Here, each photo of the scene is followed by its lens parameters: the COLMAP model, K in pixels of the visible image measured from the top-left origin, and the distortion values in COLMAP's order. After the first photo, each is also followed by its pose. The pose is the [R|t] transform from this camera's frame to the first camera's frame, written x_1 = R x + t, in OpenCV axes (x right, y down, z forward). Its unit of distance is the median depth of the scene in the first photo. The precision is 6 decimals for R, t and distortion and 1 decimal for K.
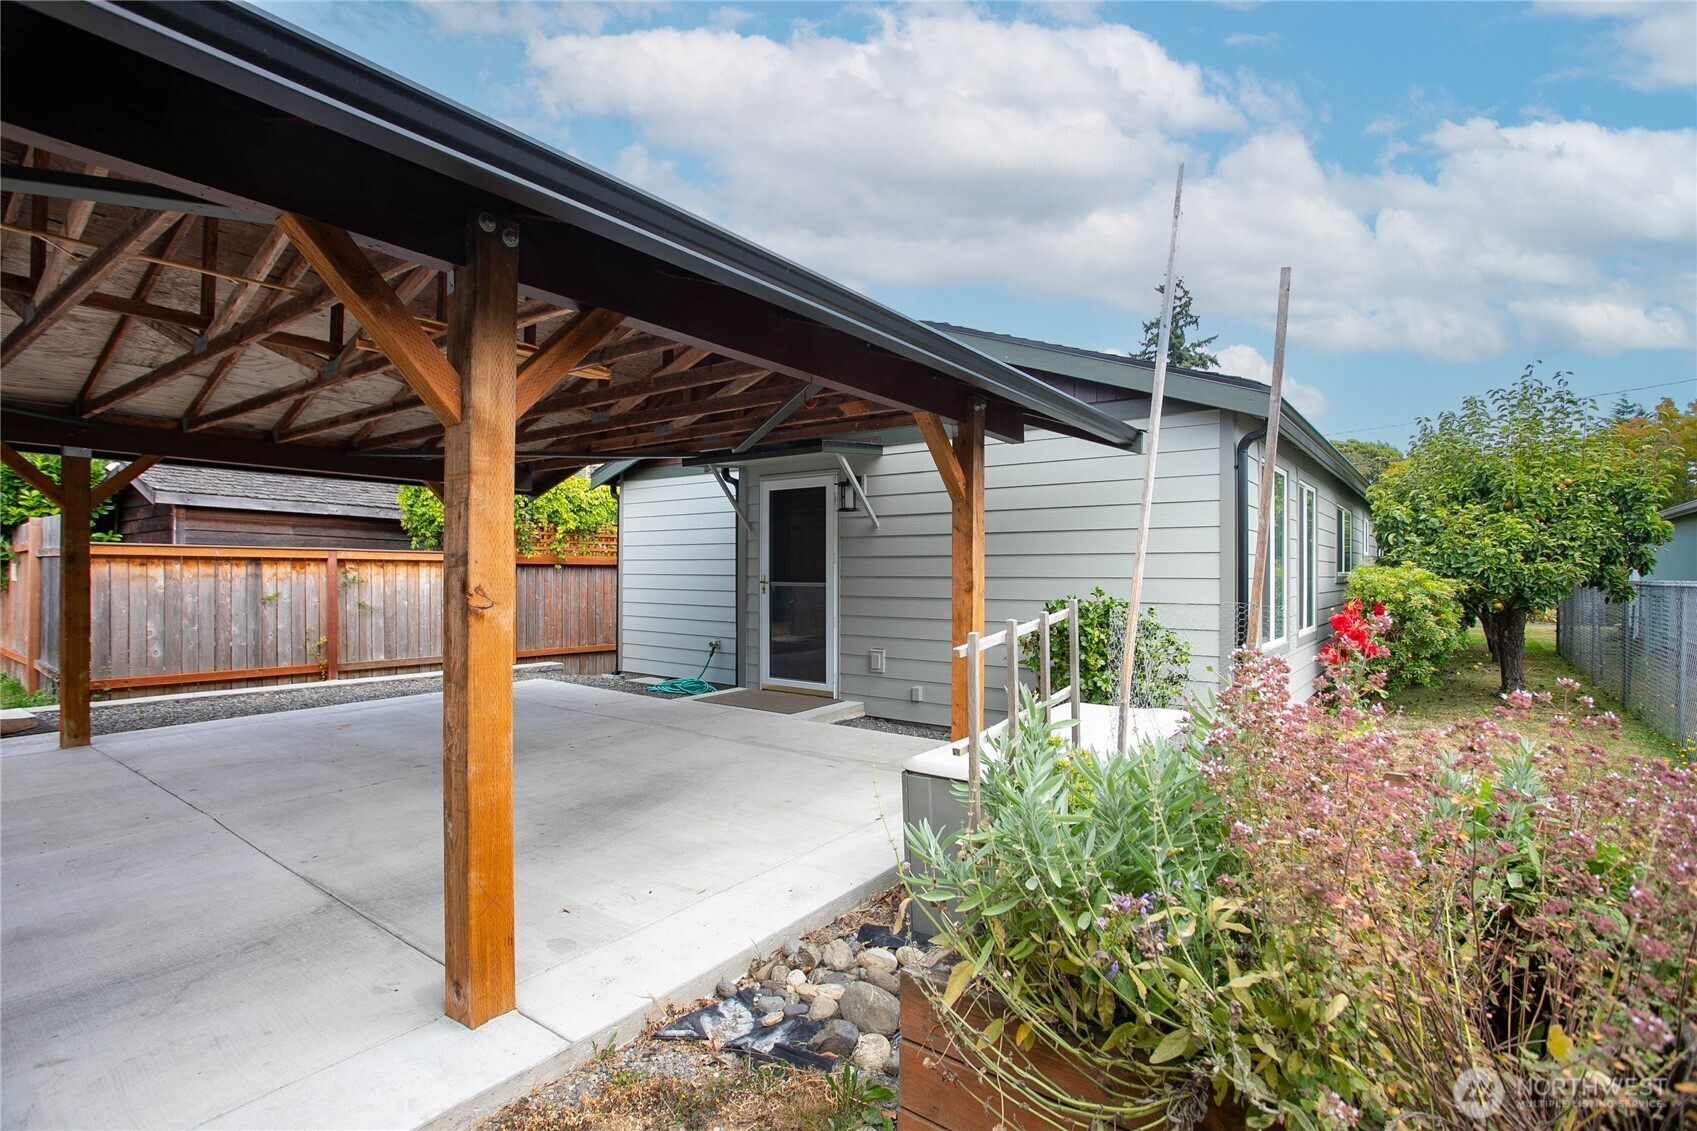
lens RADIAL K [[820.0, 0, 840.6], [0, 820.0, 571.2], [0, 0, 1]] dist [-0.003327, 0.000521]
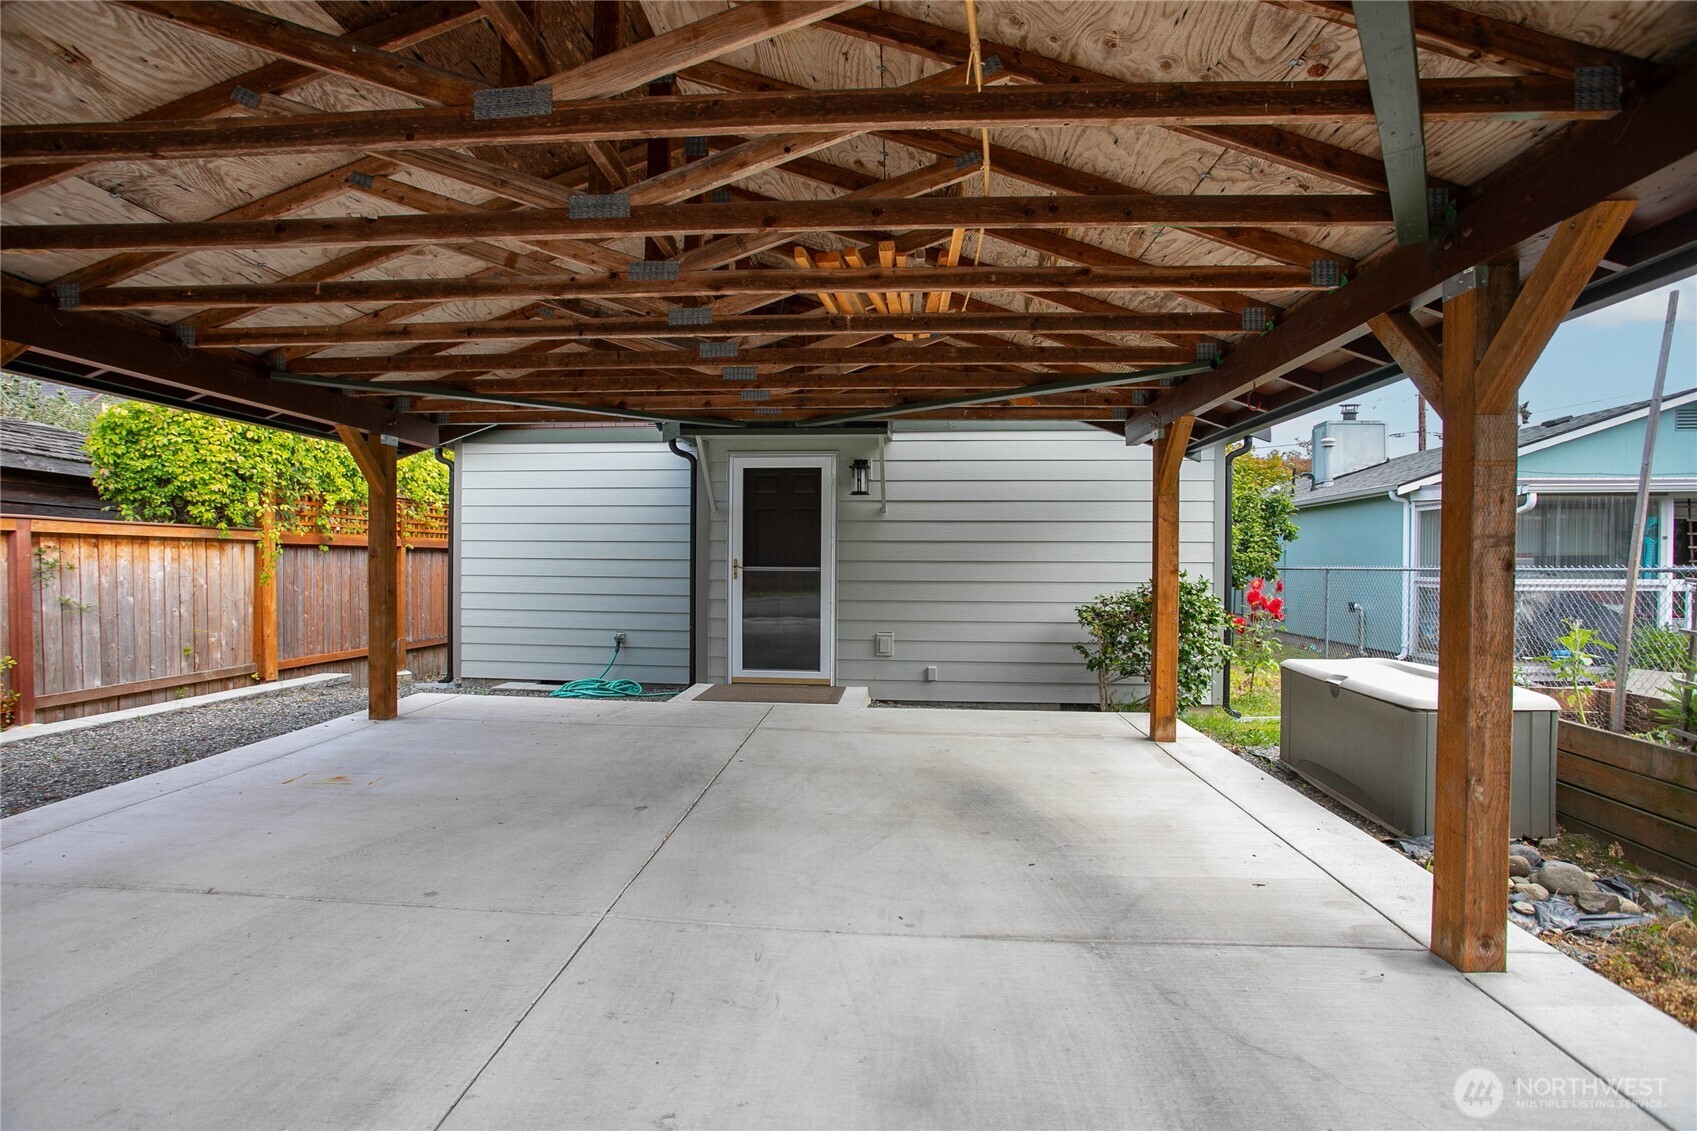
lens RADIAL K [[804.5, 0, 871.1], [0, 804.5, 566.3], [0, 0, 1]] dist [-0.068235, 0.041928]
pose [[0.838277, -0.001974, 0.545242, -0.405142], [-0.003834, 0.999947, 0.009515, 0.003076], [-0.545232, -0.010067, 0.838225, 0.143061]]
